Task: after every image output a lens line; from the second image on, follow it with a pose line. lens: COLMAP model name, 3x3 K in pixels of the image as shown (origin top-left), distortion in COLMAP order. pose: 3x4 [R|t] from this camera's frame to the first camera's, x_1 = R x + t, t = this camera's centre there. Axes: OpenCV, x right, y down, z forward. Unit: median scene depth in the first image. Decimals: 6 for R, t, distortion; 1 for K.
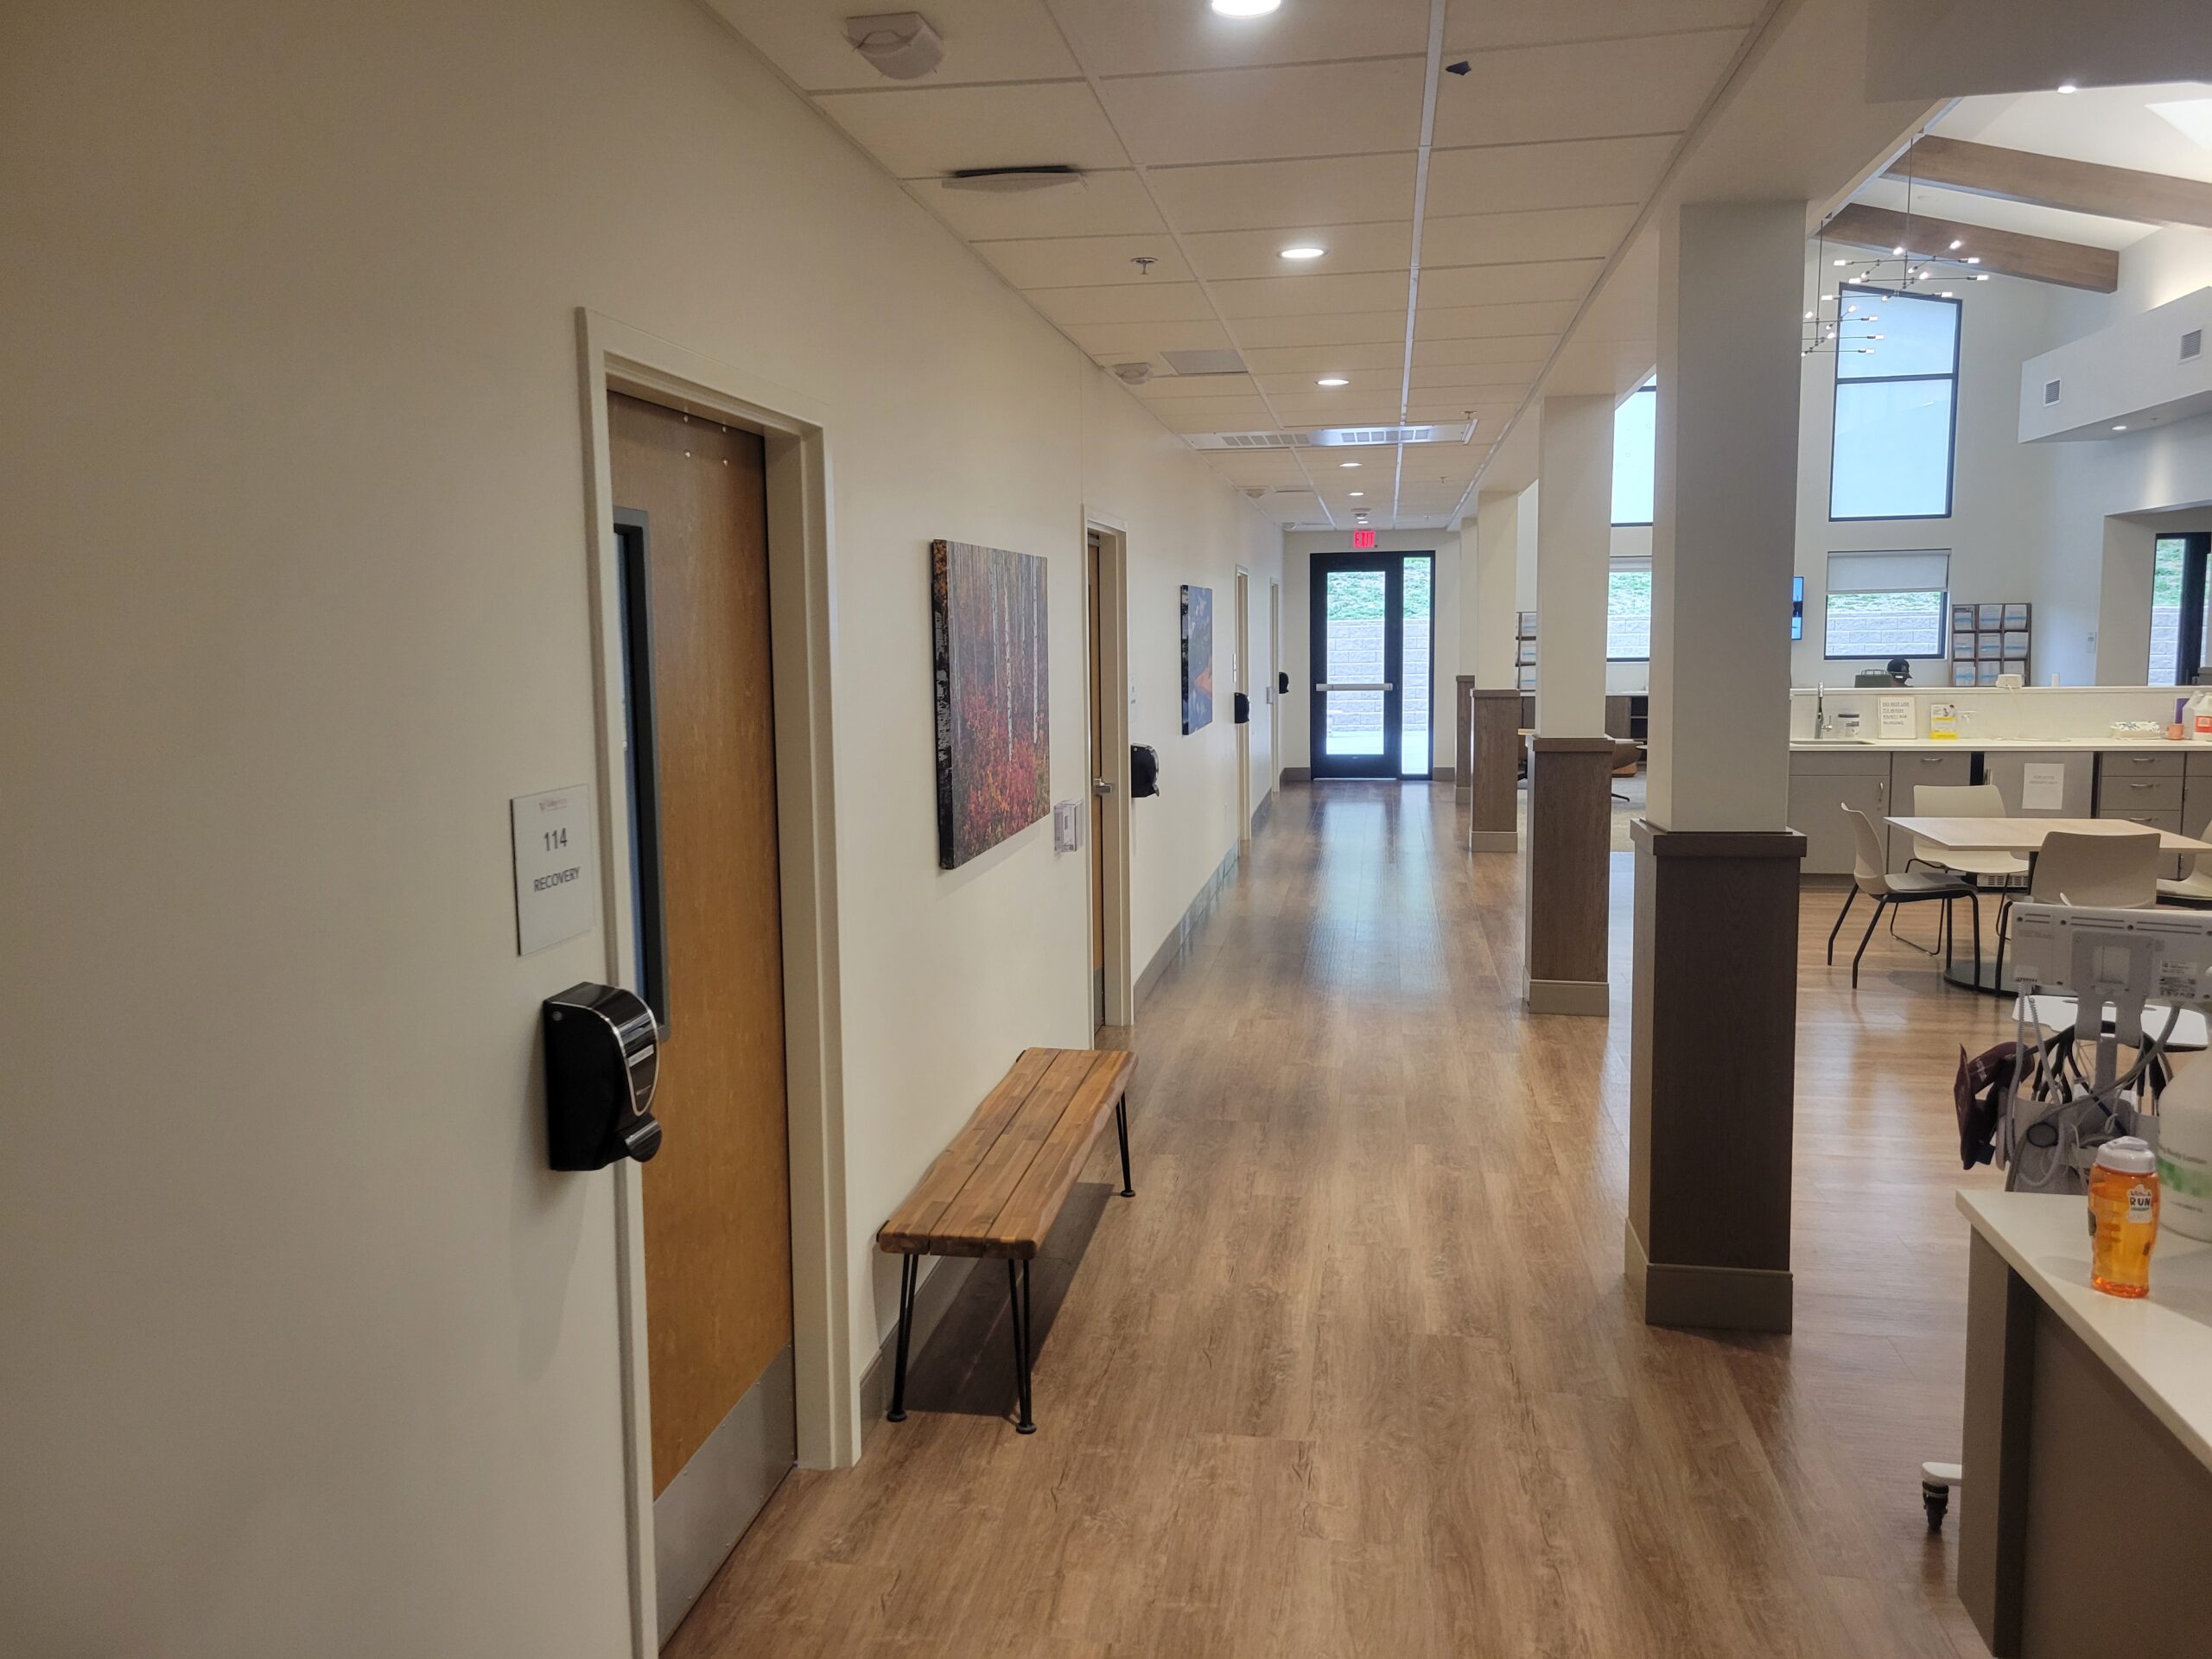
lens RADIAL K [[1667.8, 0, 1071.9], [0, 1667.8, 807.6], [0, 0, 1]] dist [0.035724, -0.013607]
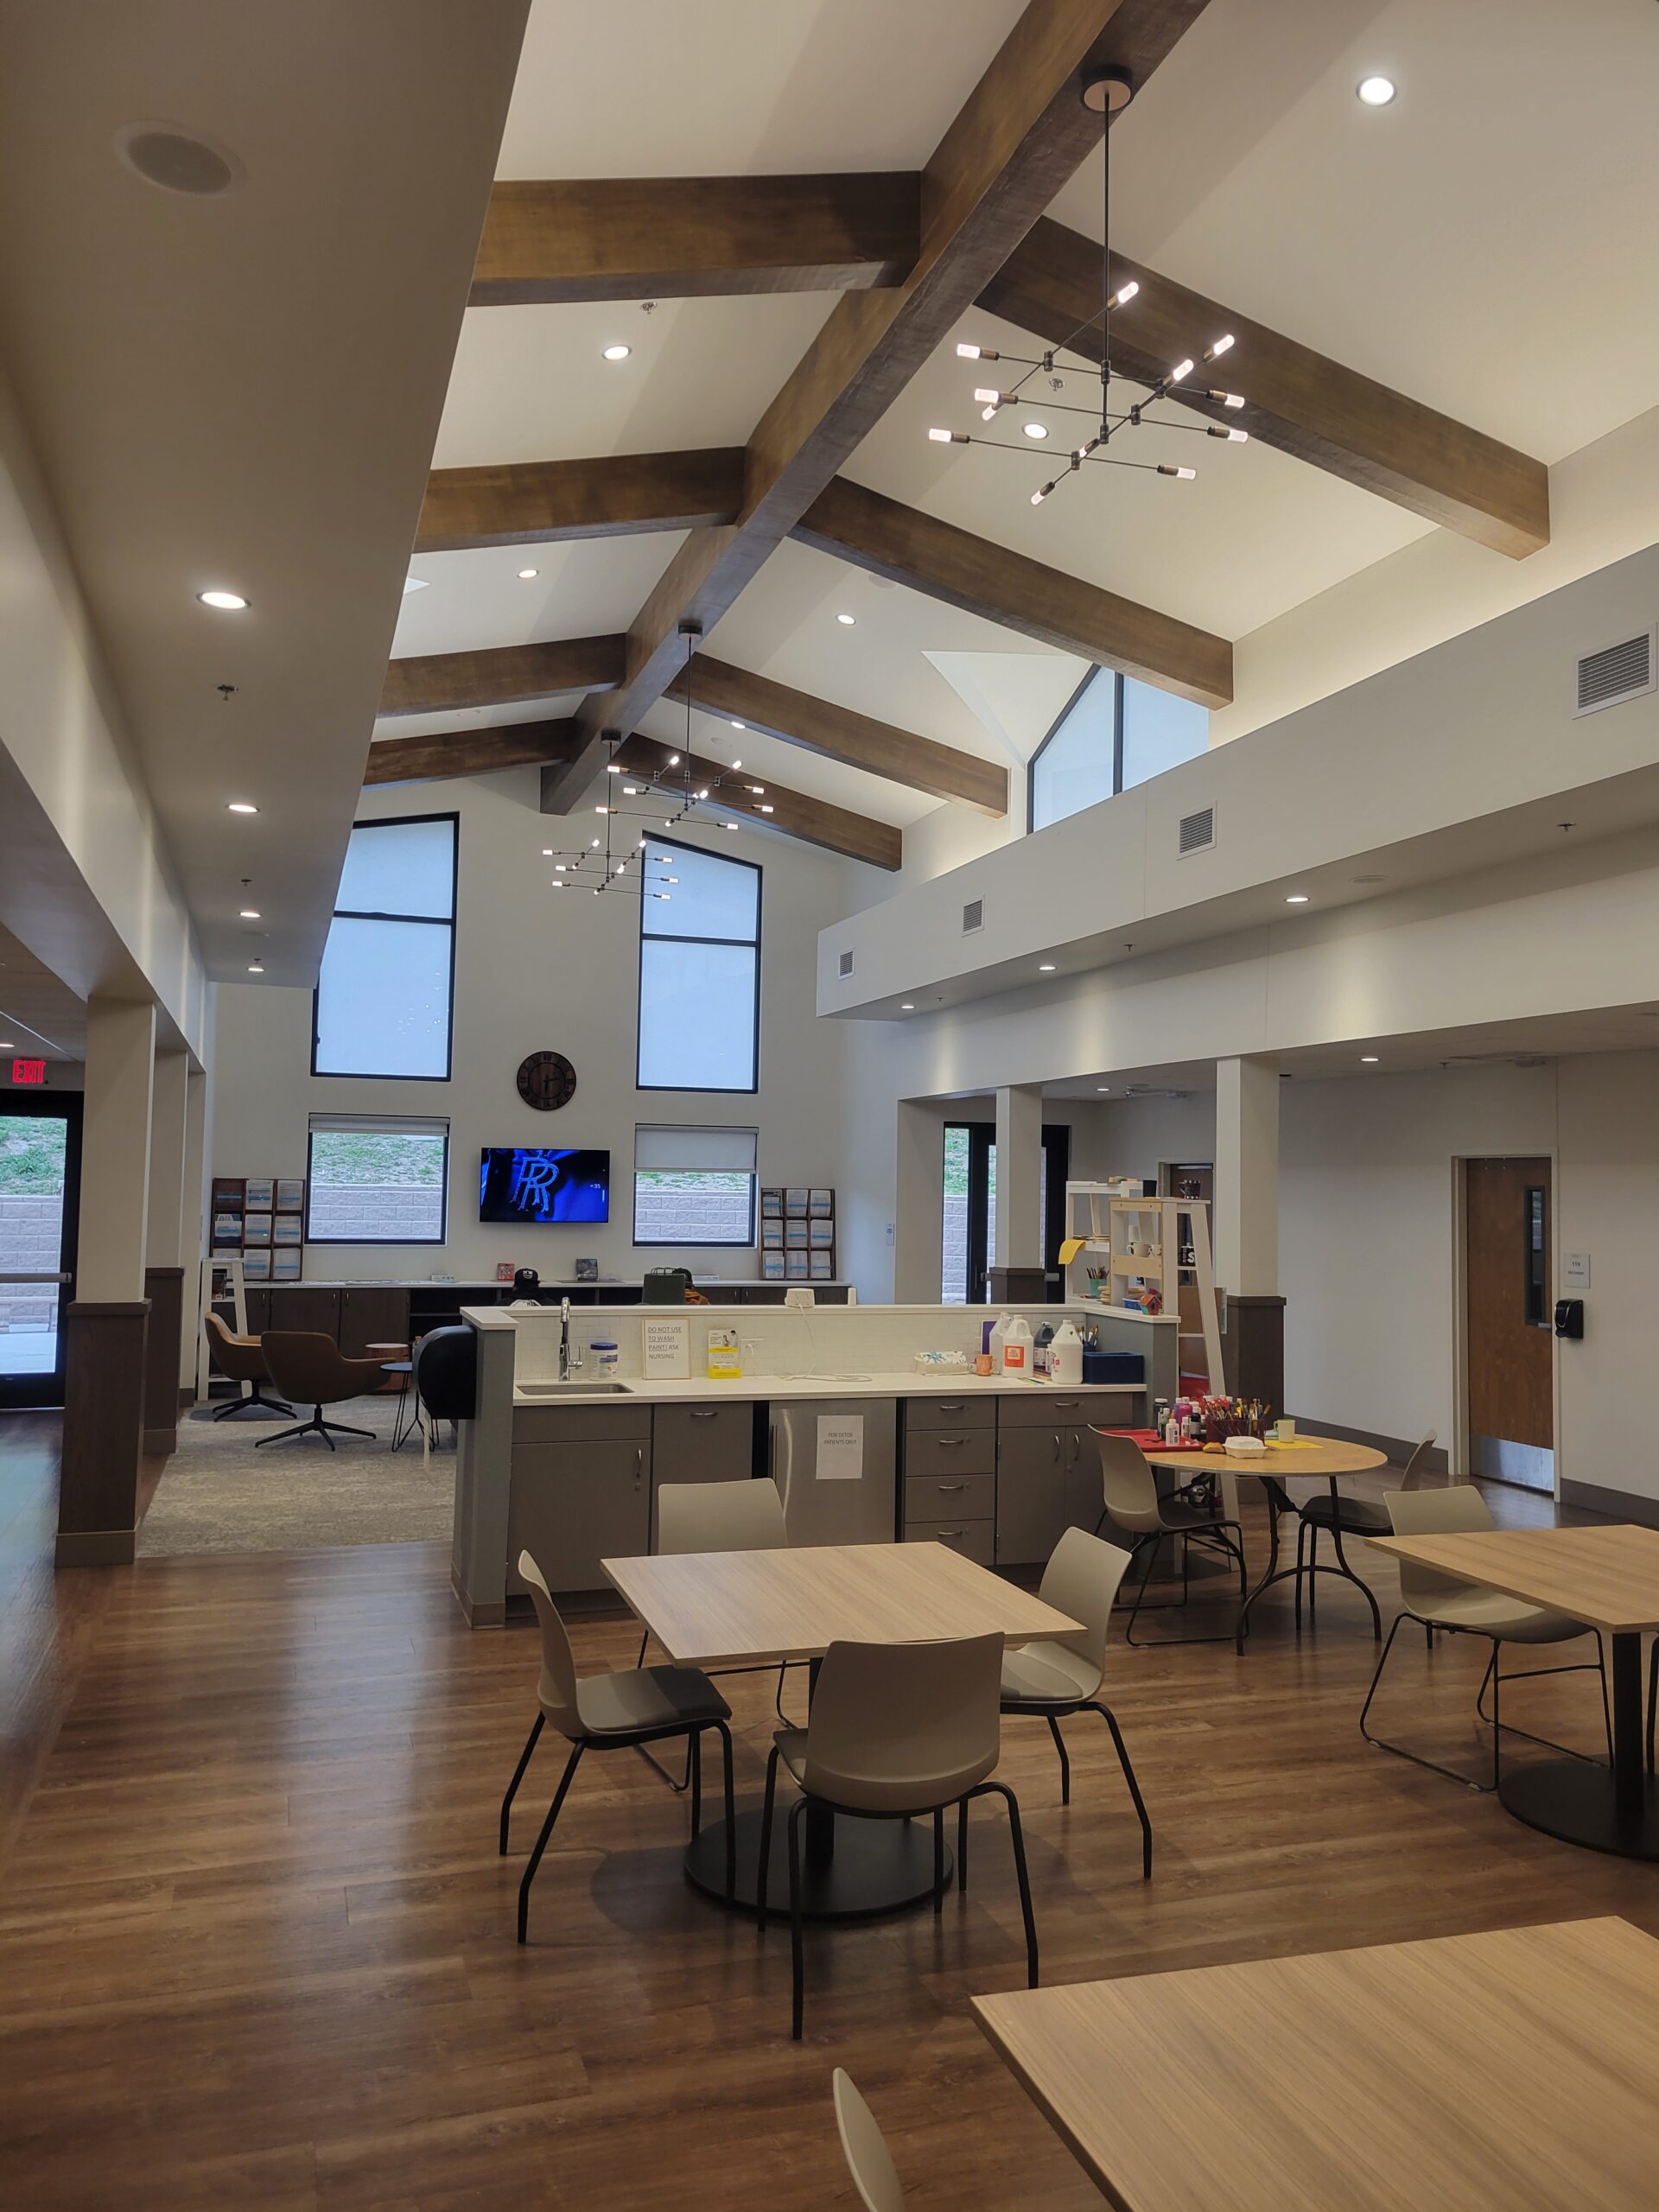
lens RADIAL K [[1667.8, 0, 831.4], [0, 1667.8, 1106.3], [0, 0, 1]] dist [0.035724, -0.013607]
pose [[0.874605, 0.052880, 0.481943, 0.128219], [0.023150, 0.988346, -0.150455, -0.029609], [-0.484283, 0.142746, 0.863188, 0.210703]]
